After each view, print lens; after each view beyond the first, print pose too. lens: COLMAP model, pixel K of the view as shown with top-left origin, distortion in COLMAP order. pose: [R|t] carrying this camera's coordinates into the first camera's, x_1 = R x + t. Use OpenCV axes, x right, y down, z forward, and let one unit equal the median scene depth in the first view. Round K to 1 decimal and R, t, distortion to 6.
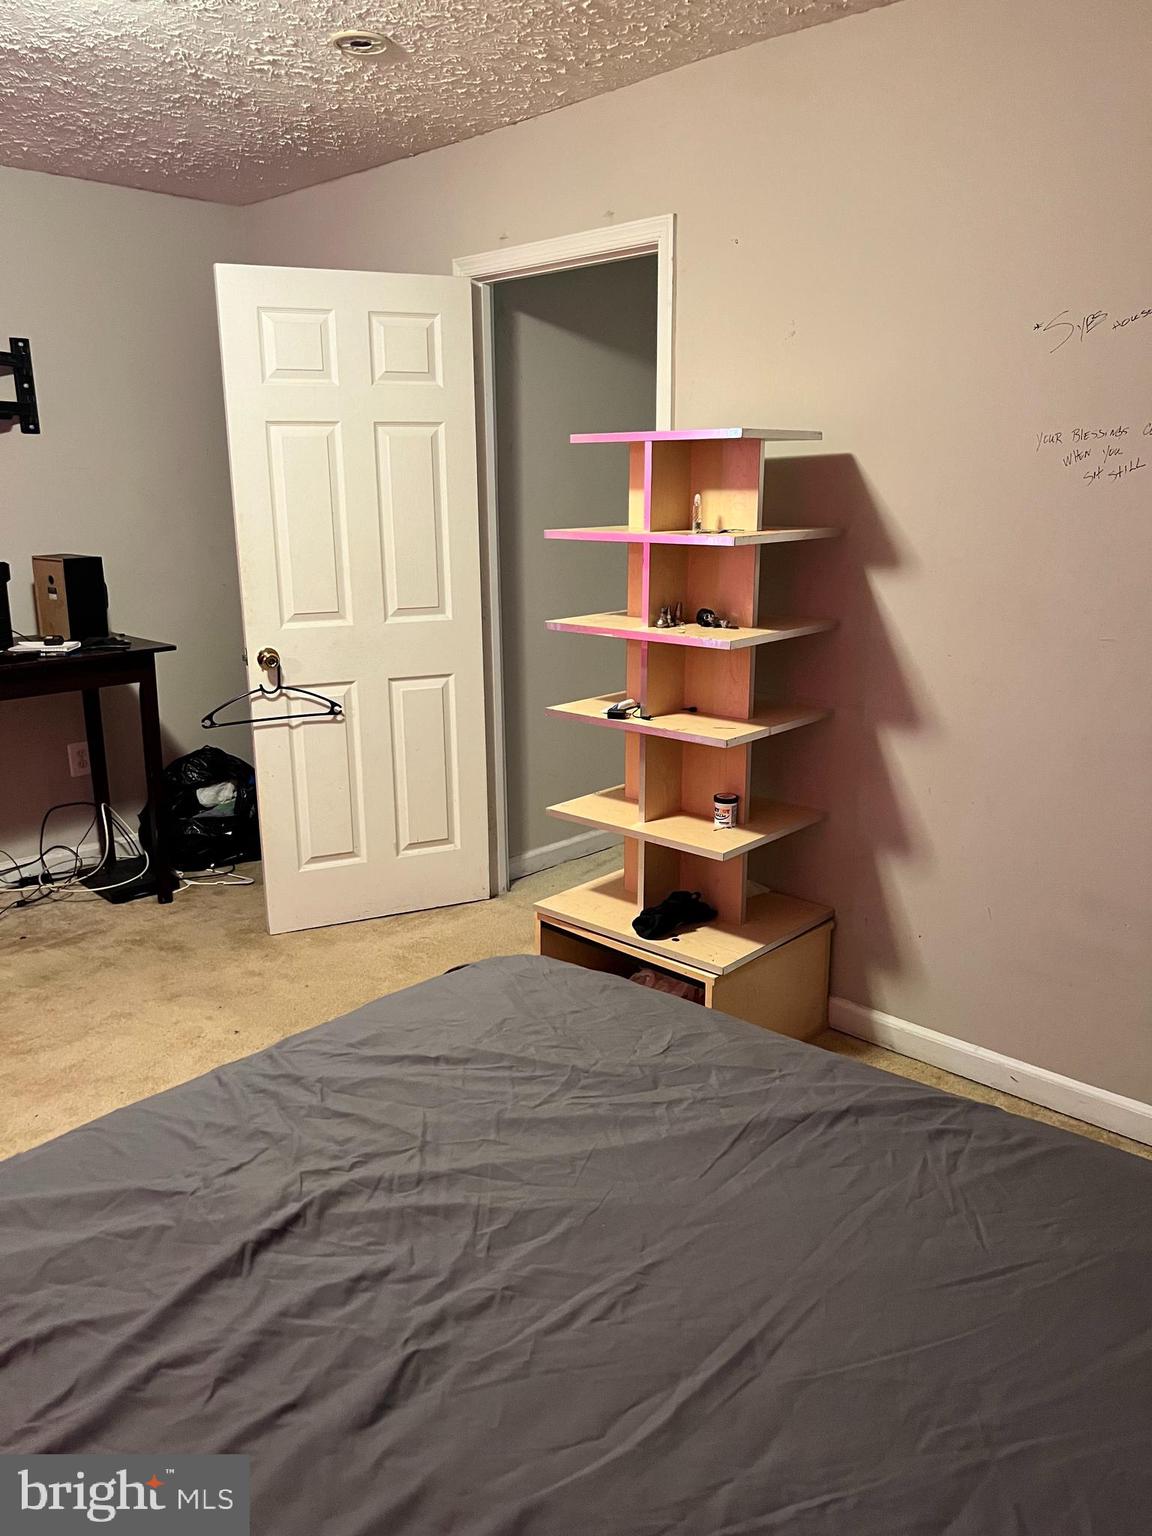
lens RADIAL K [[1175.2, 0, 568.2], [0, 1175.2, 758.0], [0, 0, 1]] dist [0.043541, -0.058584]
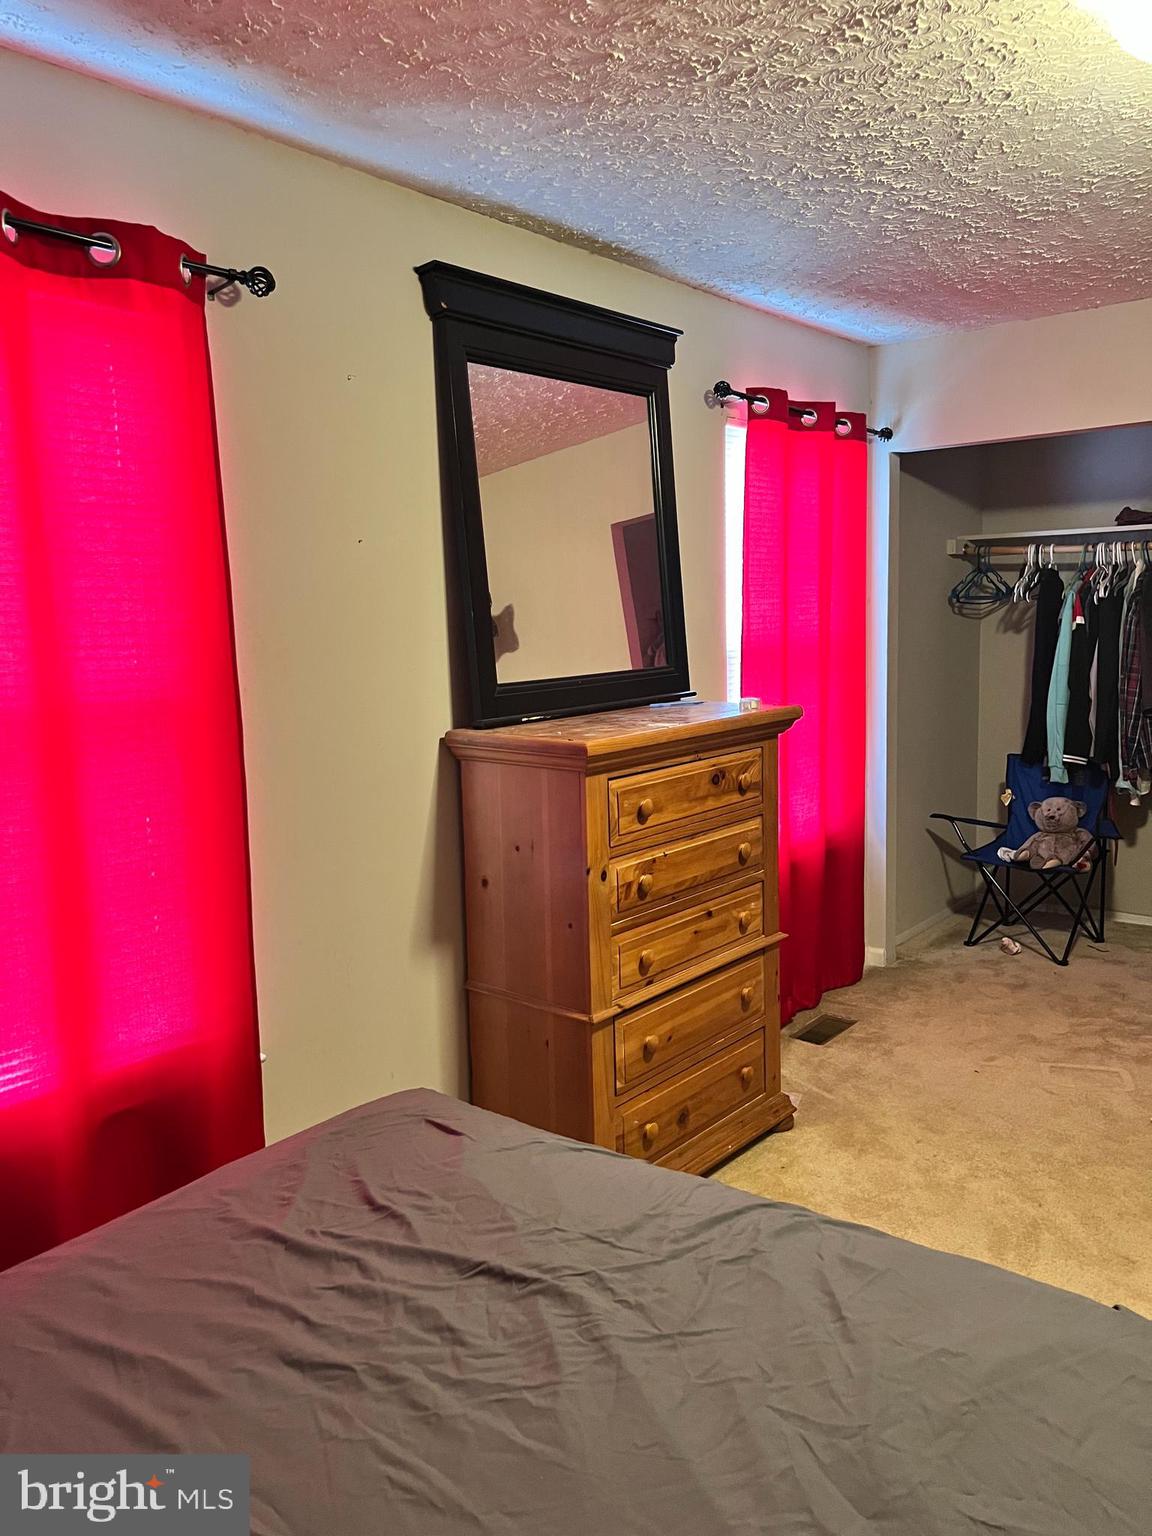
lens RADIAL K [[1175.2, 0, 569.8], [0, 1175.2, 772.8], [0, 0, 1]] dist [0.043541, -0.058584]
pose [[0.087375, 0.128944, -0.987795, 0.944220], [-0.217631, 0.970106, 0.107385, -0.253855], [0.972112, 0.205593, 0.112825, 0.887498]]
